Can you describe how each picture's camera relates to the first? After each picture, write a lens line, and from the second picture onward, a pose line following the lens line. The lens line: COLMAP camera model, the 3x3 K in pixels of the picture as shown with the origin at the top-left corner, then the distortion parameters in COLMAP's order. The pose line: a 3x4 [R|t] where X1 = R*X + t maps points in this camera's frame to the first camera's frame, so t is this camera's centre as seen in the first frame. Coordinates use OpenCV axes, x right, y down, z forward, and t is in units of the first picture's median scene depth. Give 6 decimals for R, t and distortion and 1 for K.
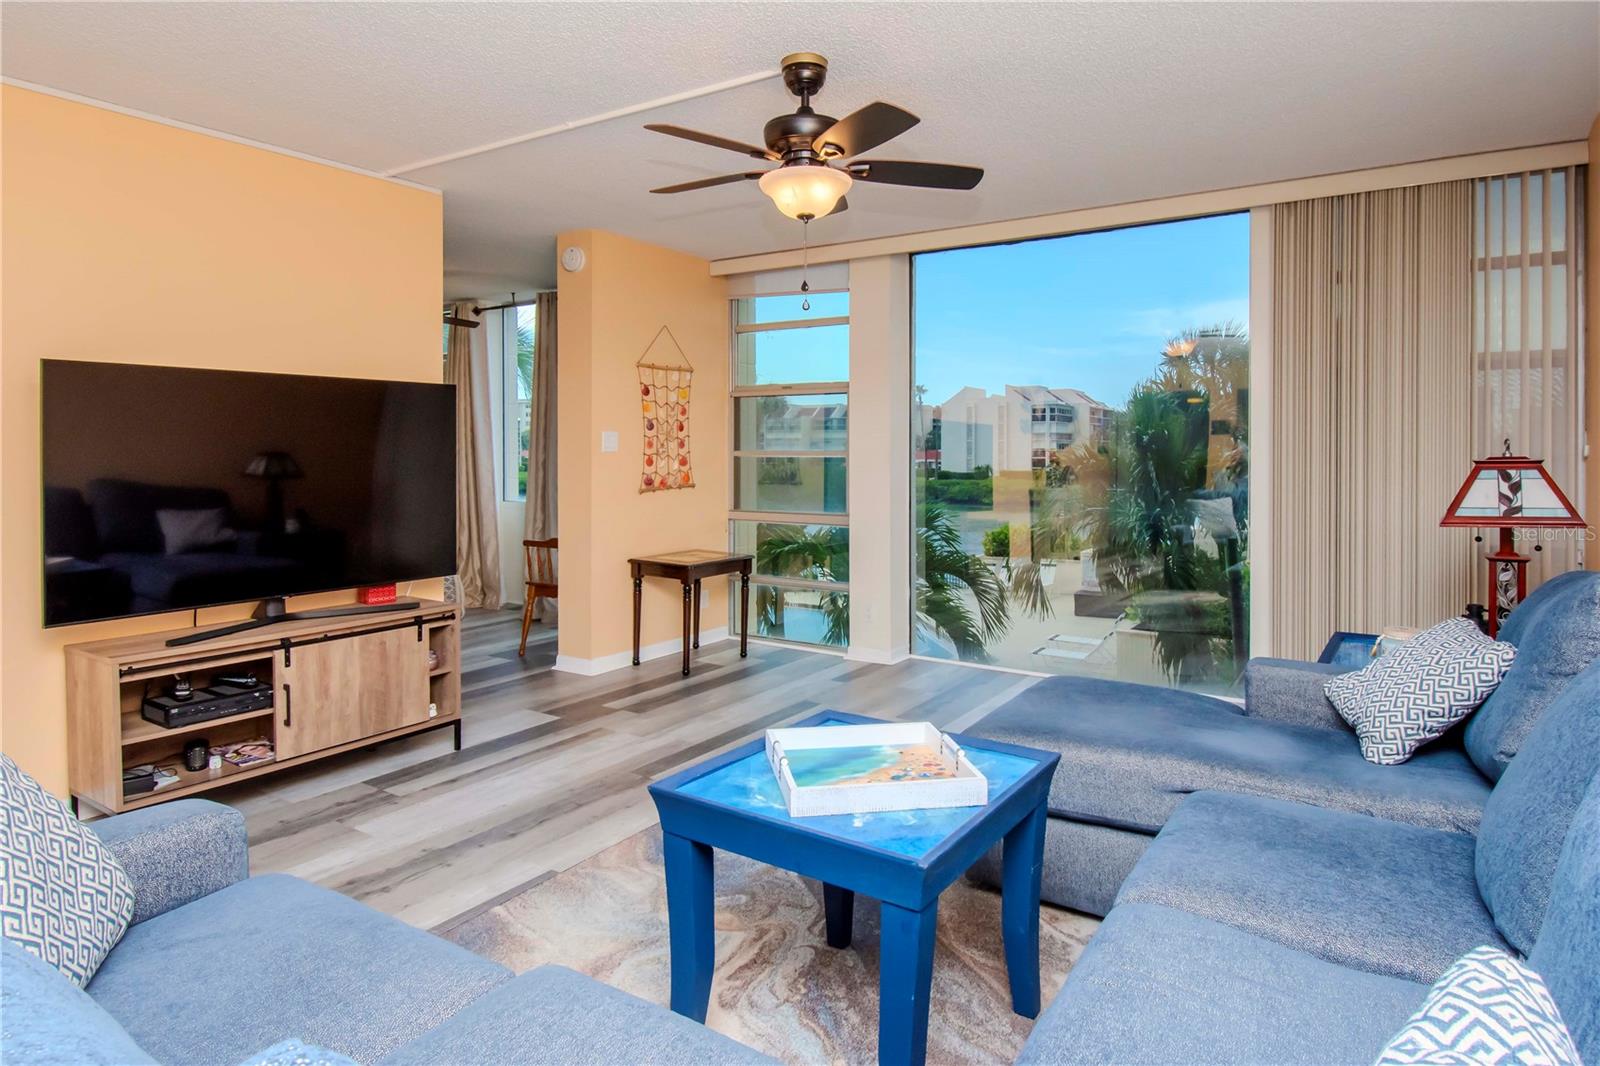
lens RADIAL K [[930.0, 0, 794.2], [0, 930.0, 477.8], [0, 0, 1]] dist [0.002189, 0.000202]
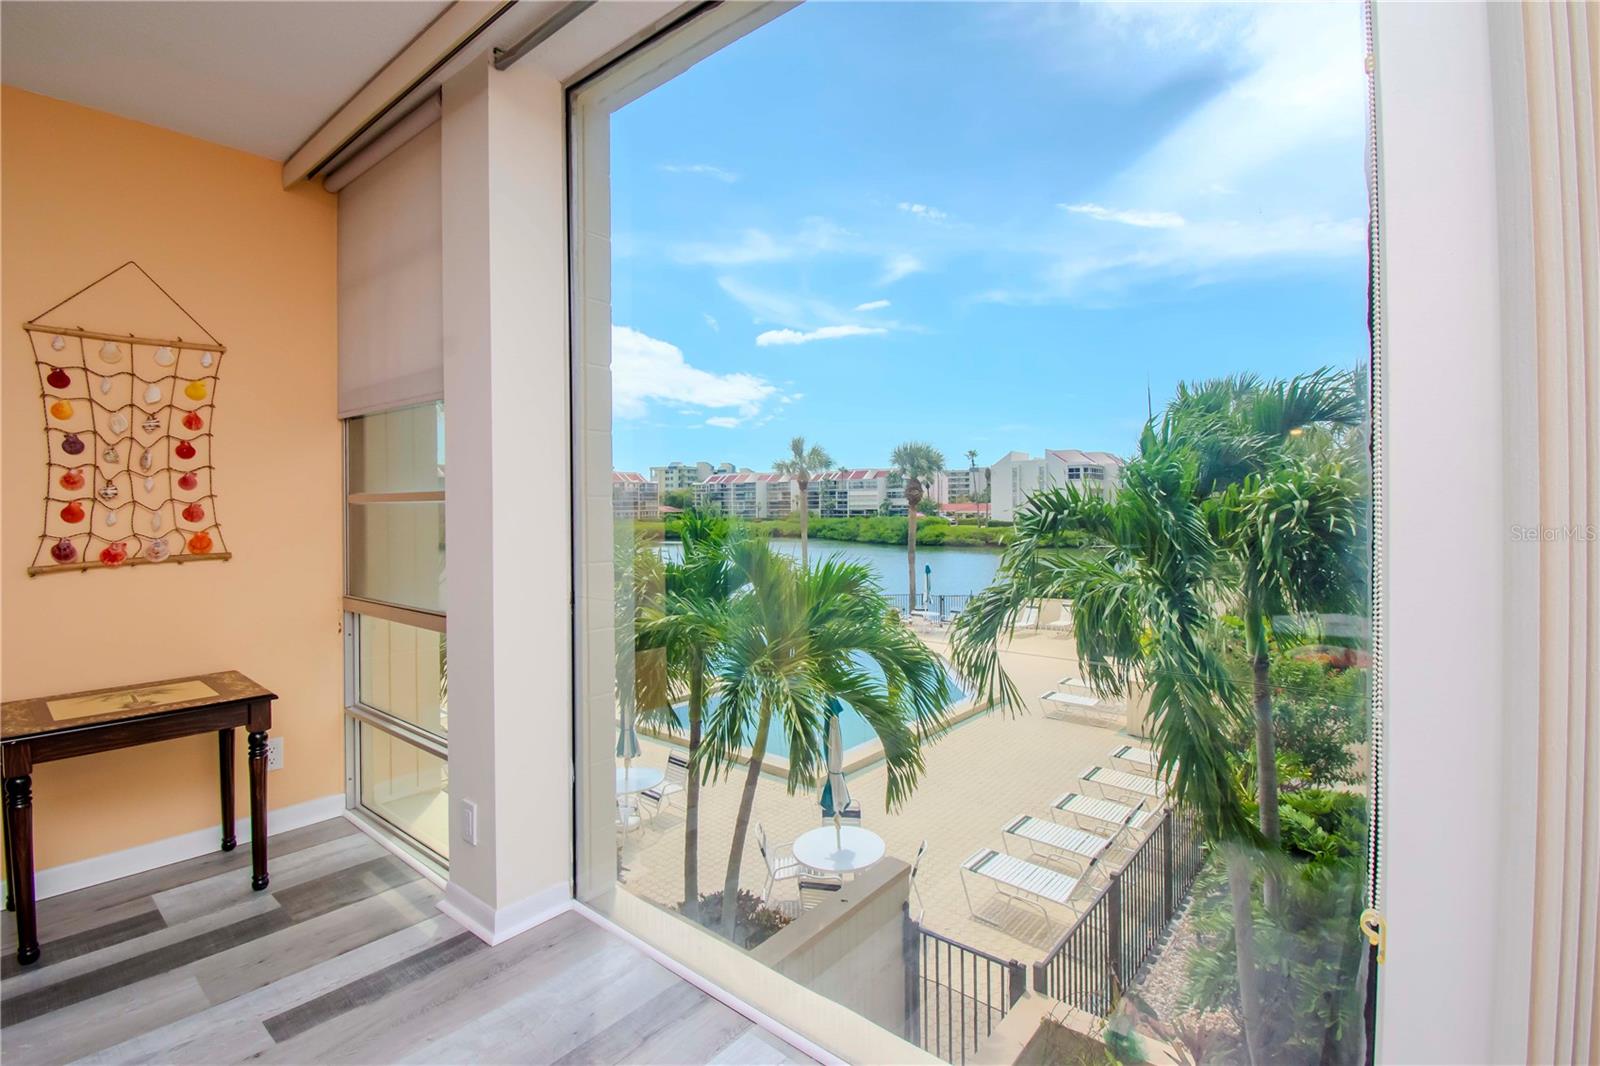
lens RADIAL K [[723.1, 0, 778.5], [0, 723.1, 523.3], [0, 0, 1]] dist [0.011454, -0.017972]
pose [[0.991102, -0.006642, -0.132938, 0.289303], [0.006022, 0.999969, -0.005066, -0.007559], [0.132968, 0.004220, 0.991111, 0.644209]]
